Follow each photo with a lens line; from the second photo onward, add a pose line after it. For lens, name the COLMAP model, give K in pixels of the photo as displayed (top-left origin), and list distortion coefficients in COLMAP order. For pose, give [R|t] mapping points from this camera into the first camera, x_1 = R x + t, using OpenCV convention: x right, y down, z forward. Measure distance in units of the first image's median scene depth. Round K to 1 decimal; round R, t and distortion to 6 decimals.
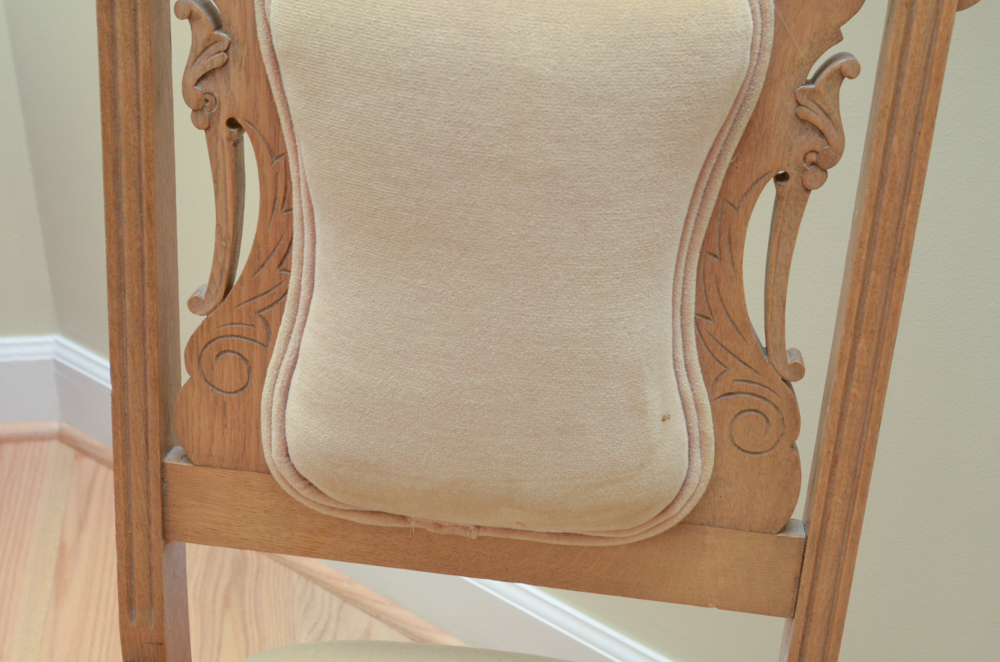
lens RADIAL K [[1439.9, 0, 501.0], [0, 1439.9, 332.9], [0, 0, 1]] dist [-0.043987, 0.000000]
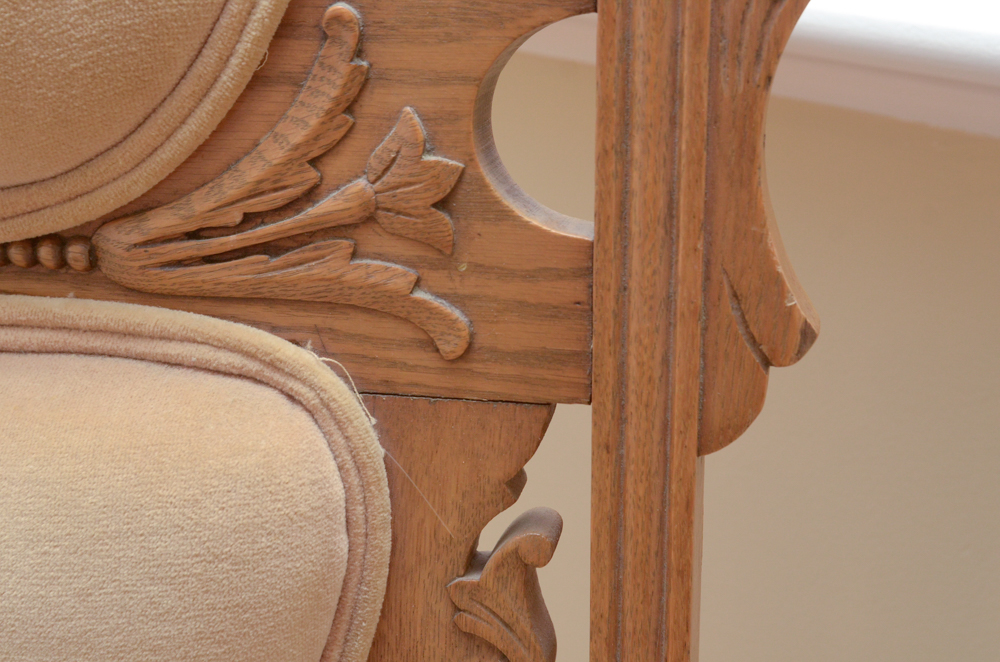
lens RADIAL K [[1439.9, 0, 499.0], [0, 1439.9, 330.7], [0, 0, 1]] dist [-0.043987, 0.000000]
pose [[0.993527, -0.045643, -0.104020, 0.295217], [0.033458, 0.992684, -0.116015, -0.206547], [0.108554, 0.111784, 0.987786, 0.430520]]
